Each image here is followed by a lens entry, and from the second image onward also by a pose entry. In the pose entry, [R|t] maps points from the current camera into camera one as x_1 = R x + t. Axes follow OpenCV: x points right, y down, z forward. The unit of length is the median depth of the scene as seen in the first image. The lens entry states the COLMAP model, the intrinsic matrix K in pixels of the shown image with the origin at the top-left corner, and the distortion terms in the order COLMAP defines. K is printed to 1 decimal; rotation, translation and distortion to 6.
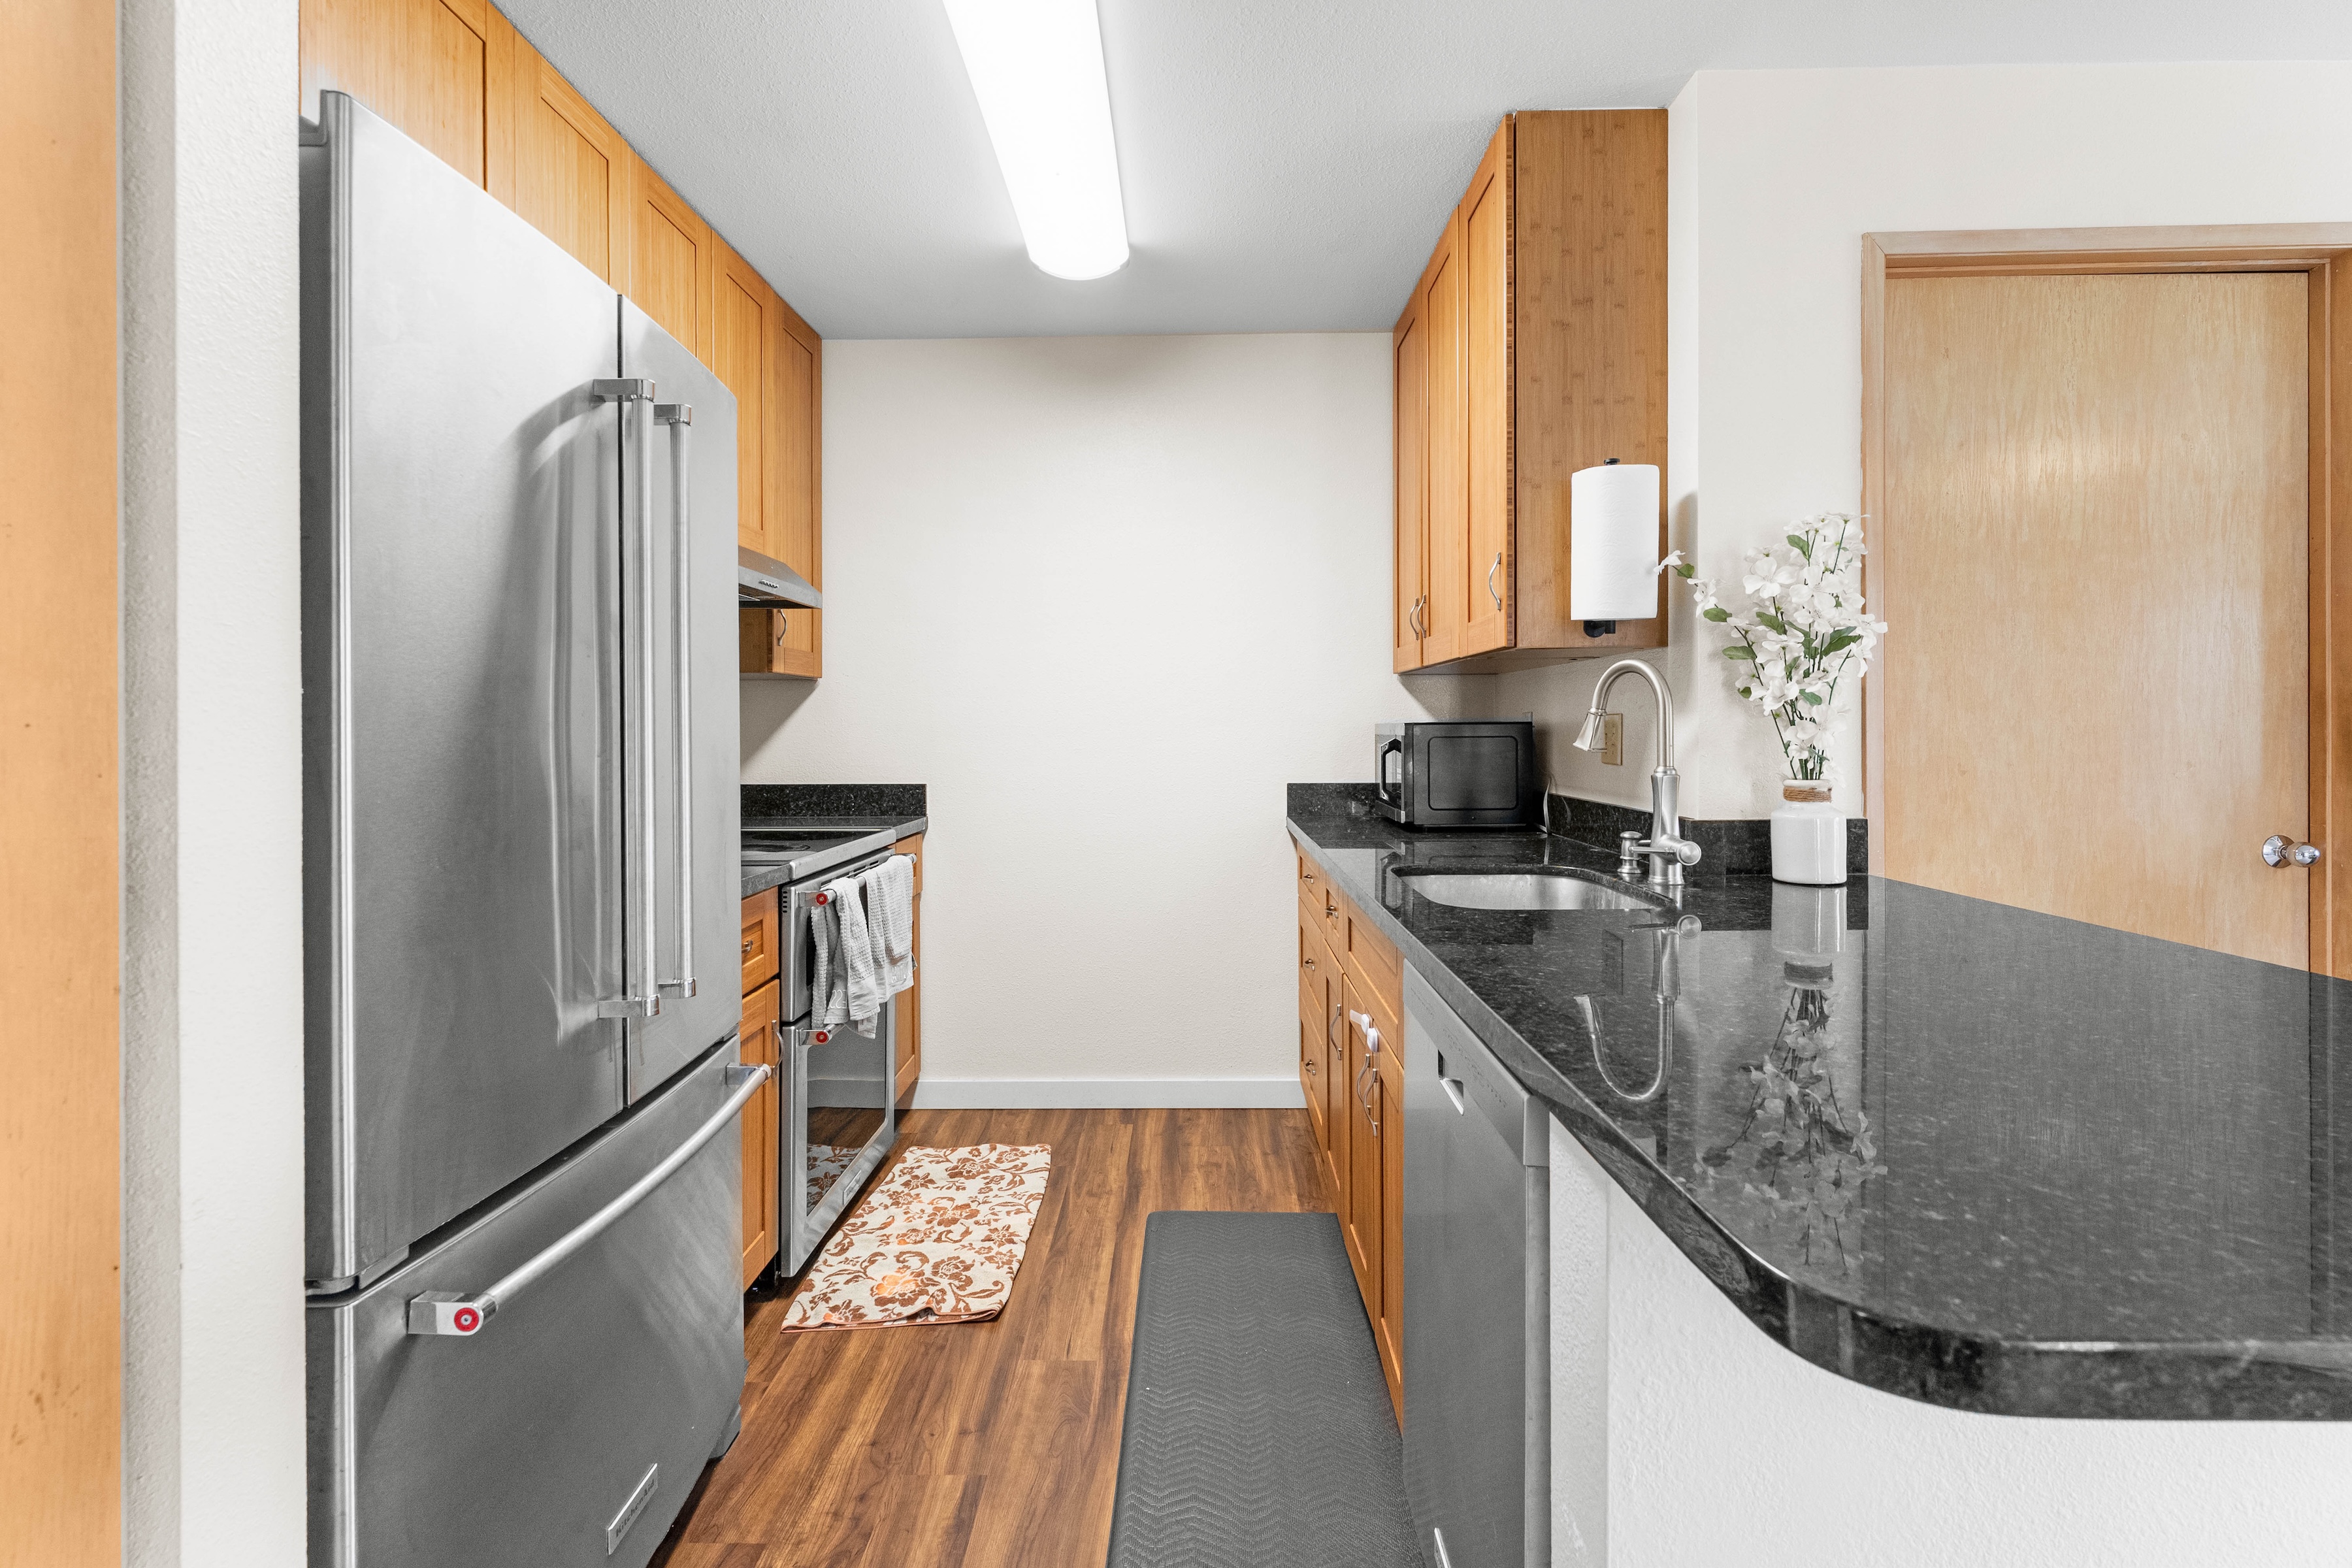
lens RADIAL K [[1111.8, 0, 1210.8], [0, 1111.8, 733.1], [0, 0, 1]] dist [0.002001, 0.000812]
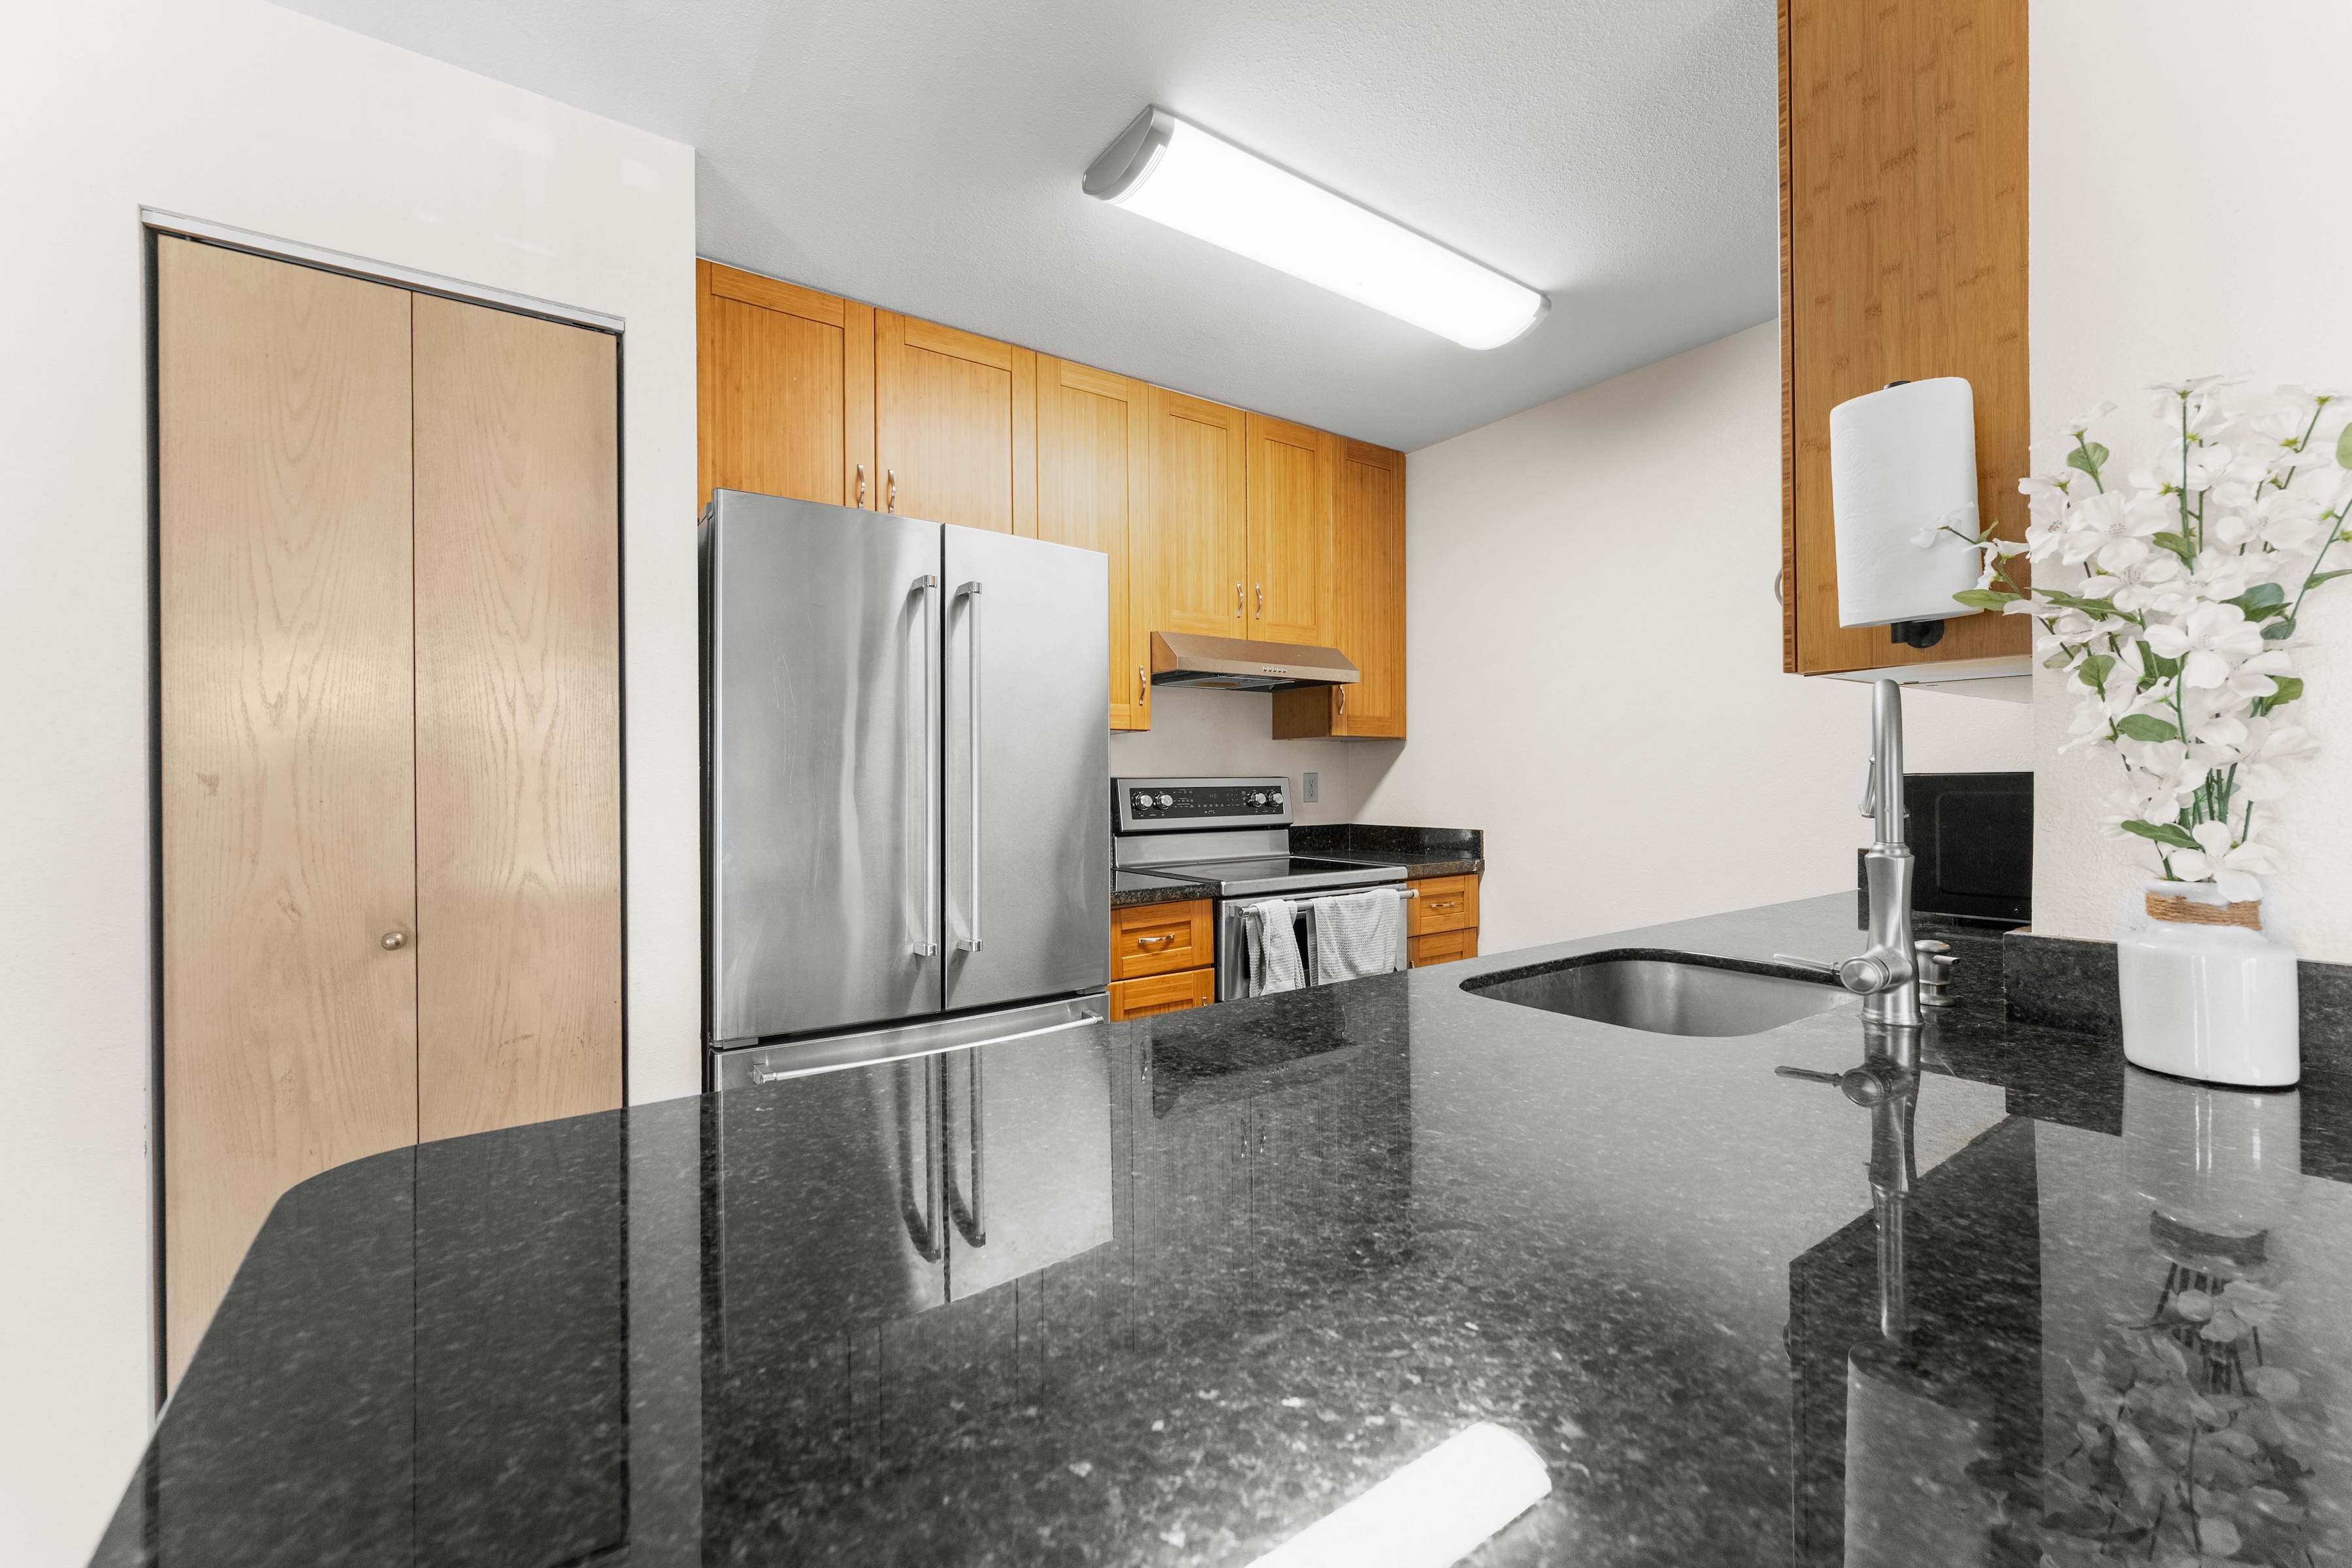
lens RADIAL K [[990.6, 0, 1155.1], [0, 990.6, 780.5], [0, 0, 1]] dist [0.002657, -0.000190]
pose [[0.557042, -0.001313, -0.830483, 0.585173], [0.005638, 0.999982, 0.002200, -0.010279], [0.830465, -0.005908, 0.557039, 0.280209]]
